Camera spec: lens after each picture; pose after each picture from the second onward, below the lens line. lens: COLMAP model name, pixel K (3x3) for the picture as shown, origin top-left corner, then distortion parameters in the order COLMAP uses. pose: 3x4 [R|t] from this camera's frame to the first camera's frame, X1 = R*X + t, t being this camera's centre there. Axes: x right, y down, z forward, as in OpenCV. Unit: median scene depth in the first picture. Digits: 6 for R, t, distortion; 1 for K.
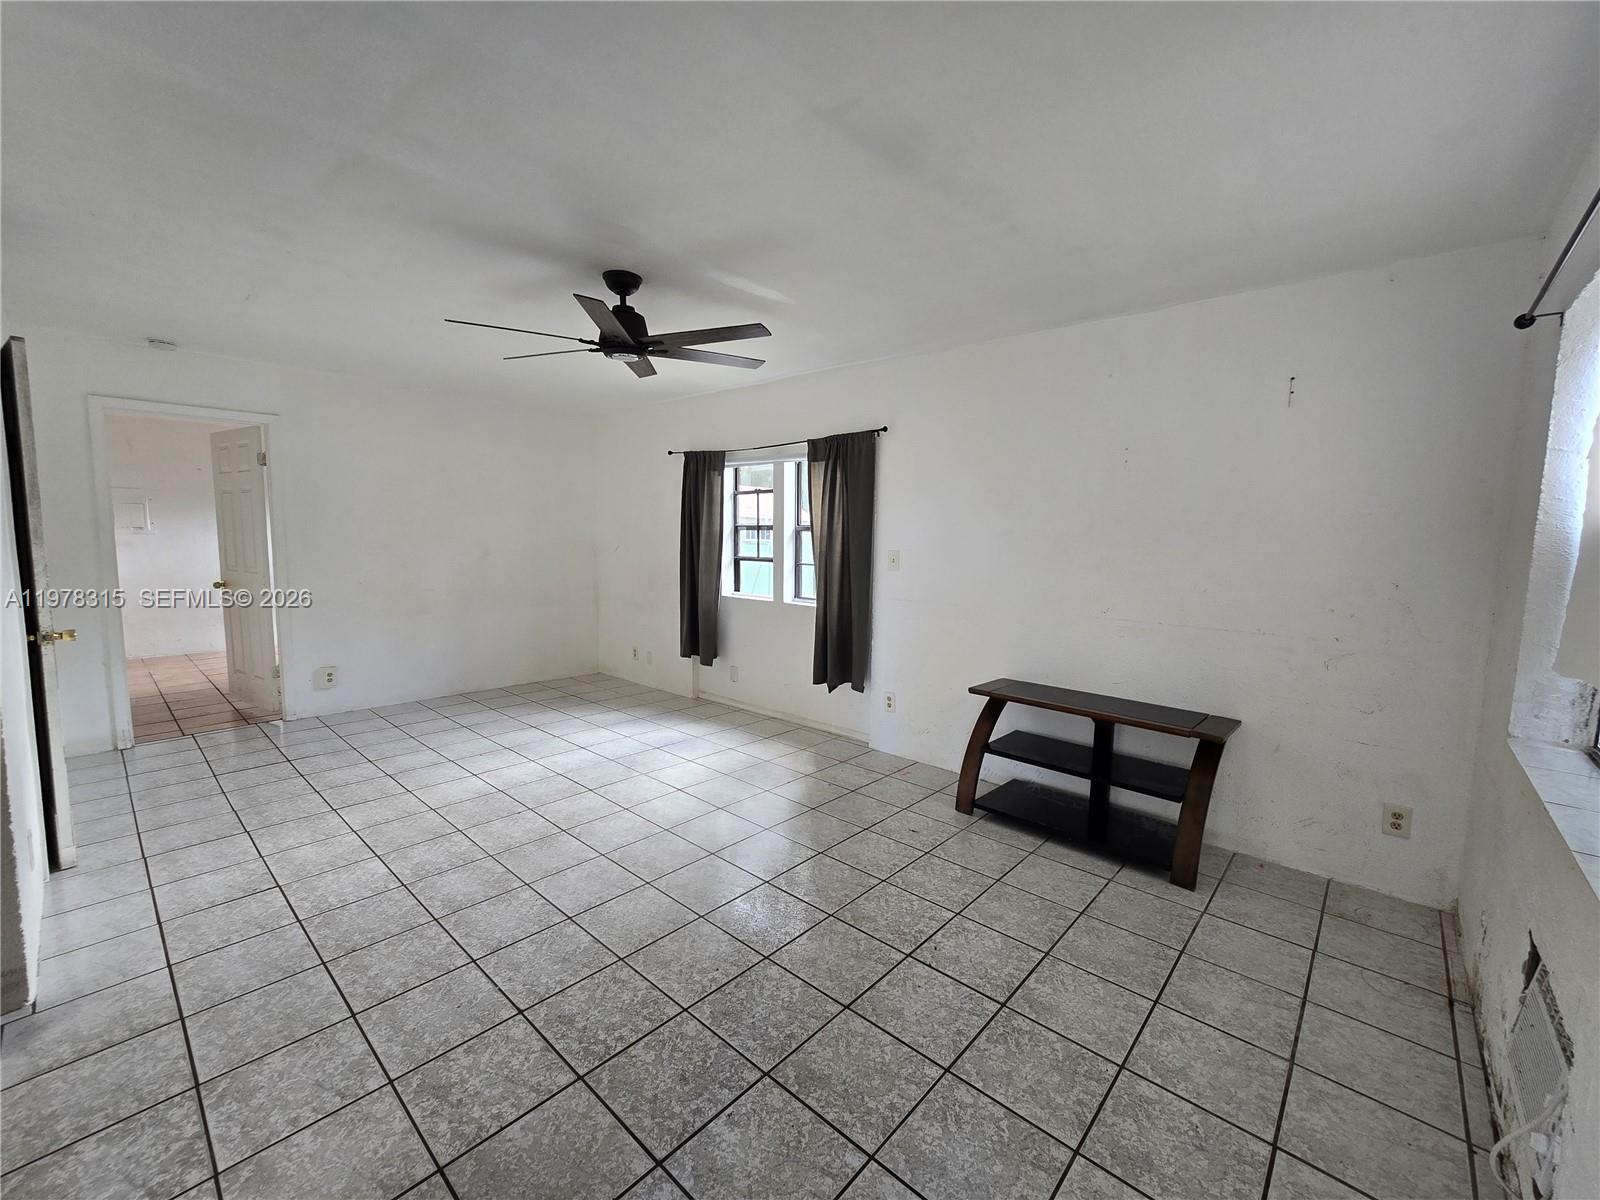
lens RADIAL K [[655.6, 0, 800.1], [0, 655.6, 602.8], [0, 0, 1]] dist [-0.003179, 0.000042]
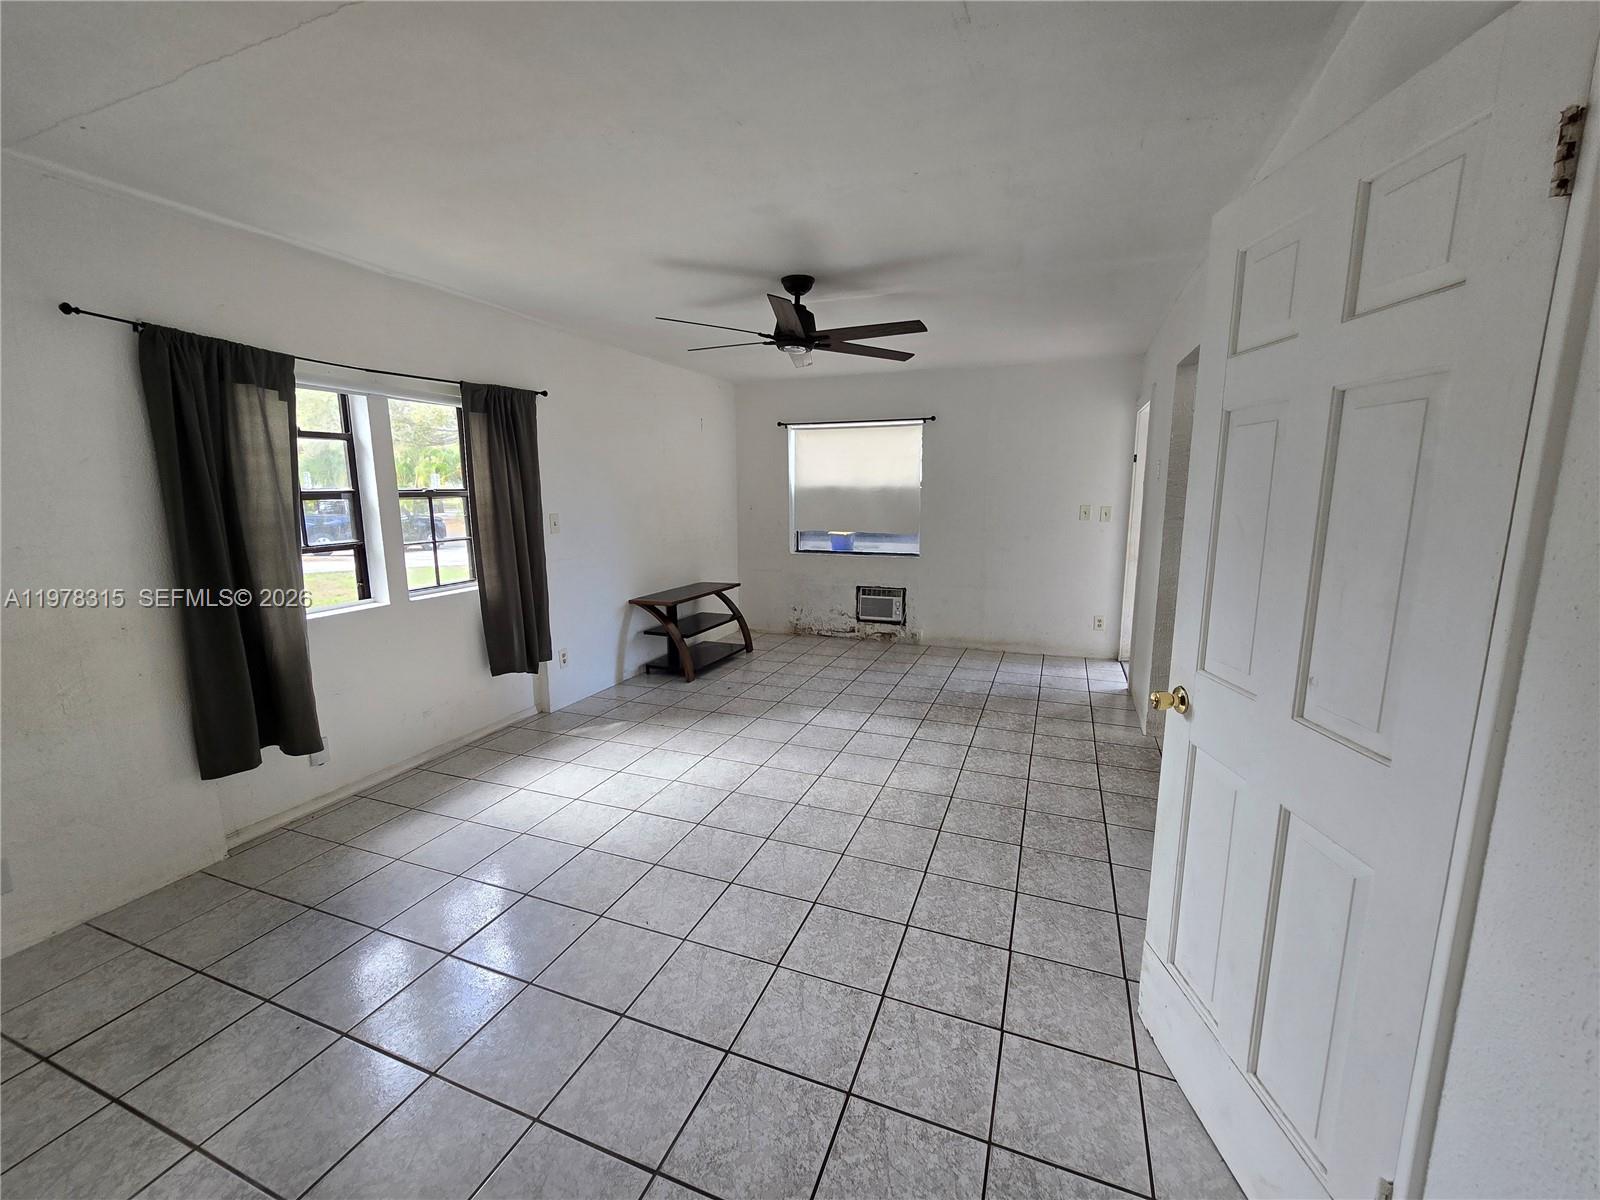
lens RADIAL K [[655.6, 0, 796.5], [0, 655.6, 606.1], [0, 0, 1]] dist [-0.003179, 0.000042]
pose [[-0.348726, -0.180512, 0.919677, -1.408306], [0.095876, 0.969258, 0.226599, -0.198266], [-0.932308, 0.167196, -0.320699, 1.442053]]
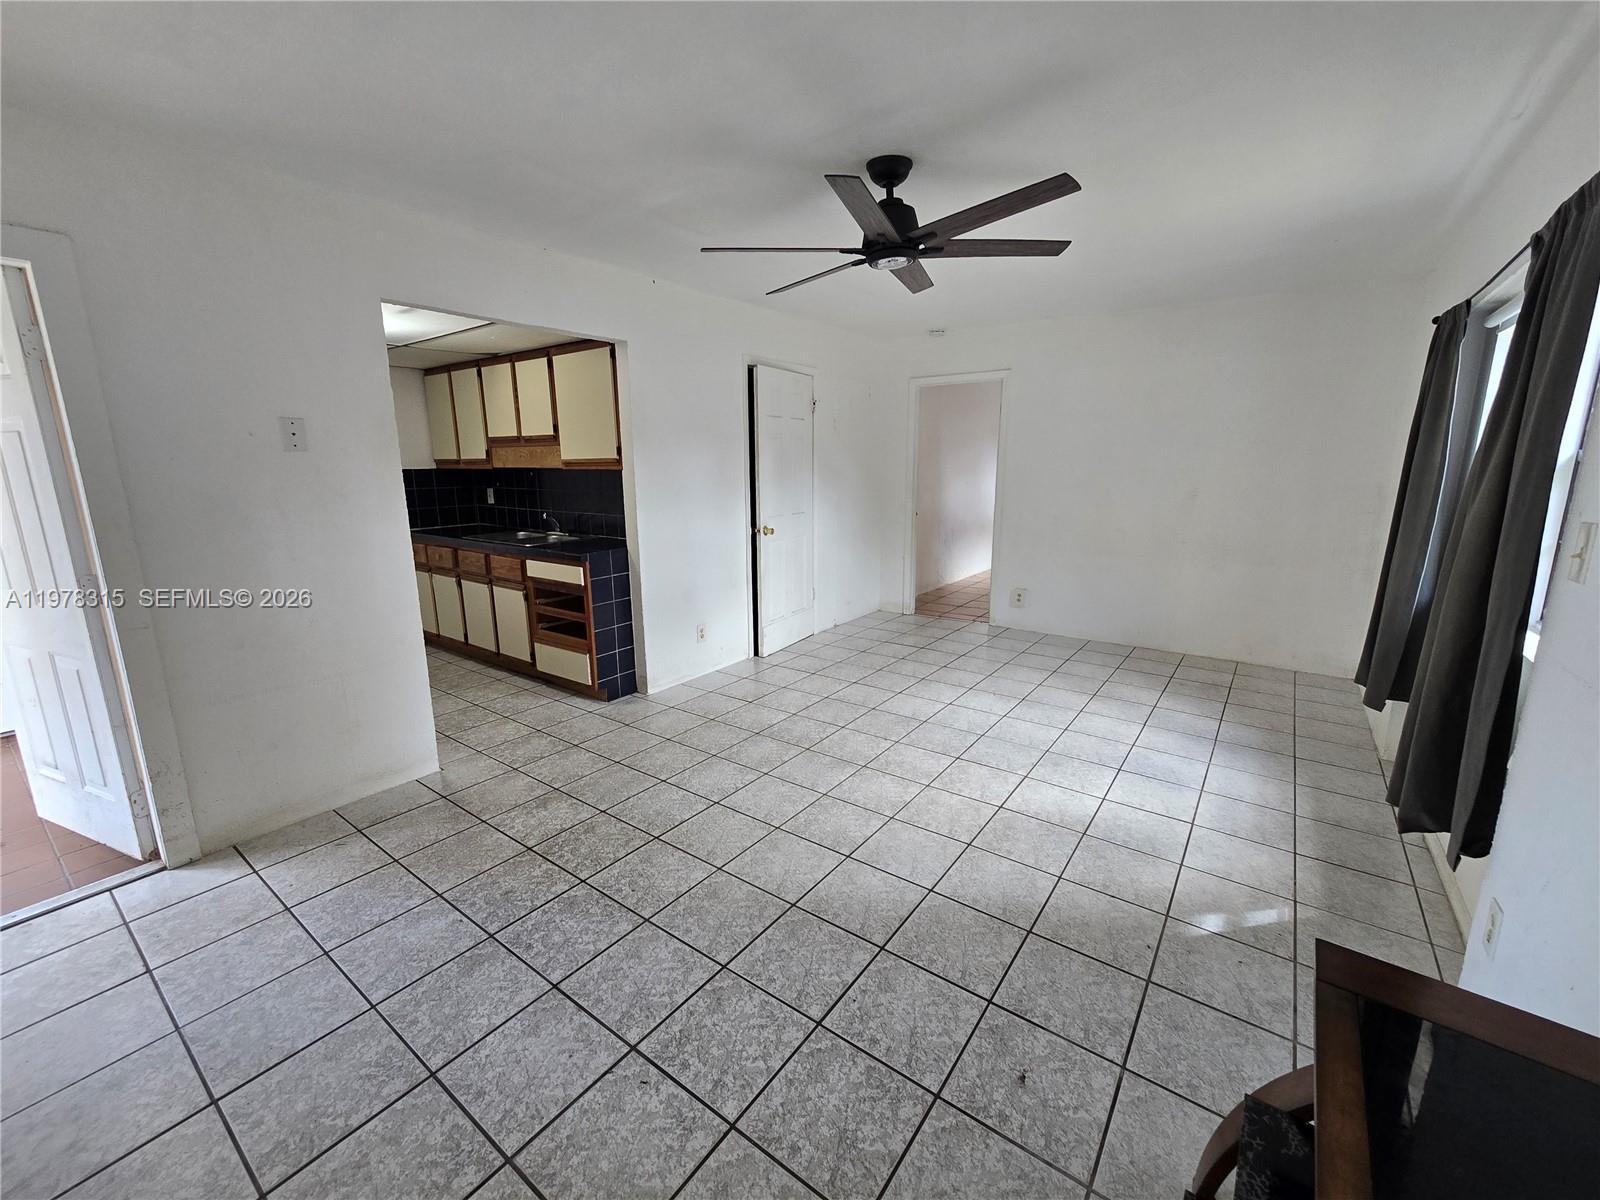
lens RADIAL K [[655.6, 0, 797.7], [0, 655.6, 599.6], [0, 0, 1]] dist [-0.003179, 0.000042]
pose [[0.099202, 0.190039, -0.976752, 0.629200], [-0.093815, 0.979008, 0.180950, -0.092480], [0.990635, 0.073683, 0.114948, 0.813430]]
